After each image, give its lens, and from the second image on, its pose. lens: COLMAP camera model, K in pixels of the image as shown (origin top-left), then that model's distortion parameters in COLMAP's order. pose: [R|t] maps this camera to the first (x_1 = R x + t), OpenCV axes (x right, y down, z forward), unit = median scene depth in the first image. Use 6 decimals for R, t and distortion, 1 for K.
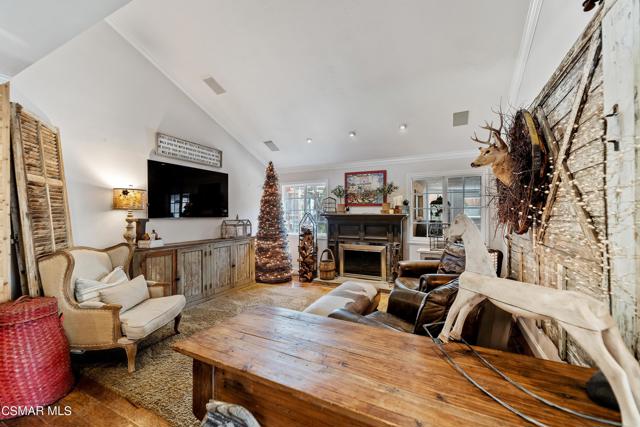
lens RADIAL K [[260.2, 0, 323.0], [0, 260.2, 213.8], [0, 0, 1]] dist [0.002664, -0.001295]
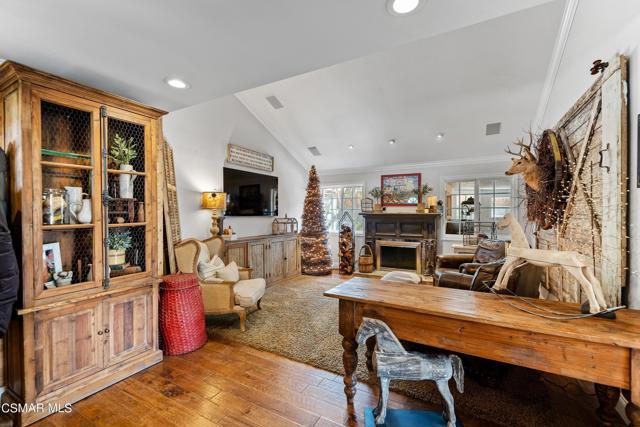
lens RADIAL K [[275.1, 0, 321.6], [0, 275.1, 214.1], [0, 0, 1]] dist [0.003702, -0.000286]
pose [[0.999110, 0.002041, -0.042137, -0.161328], [-0.001881, 0.999991, 0.003840, 0.000810], [0.042145, -0.003758, 0.999104, -0.224579]]
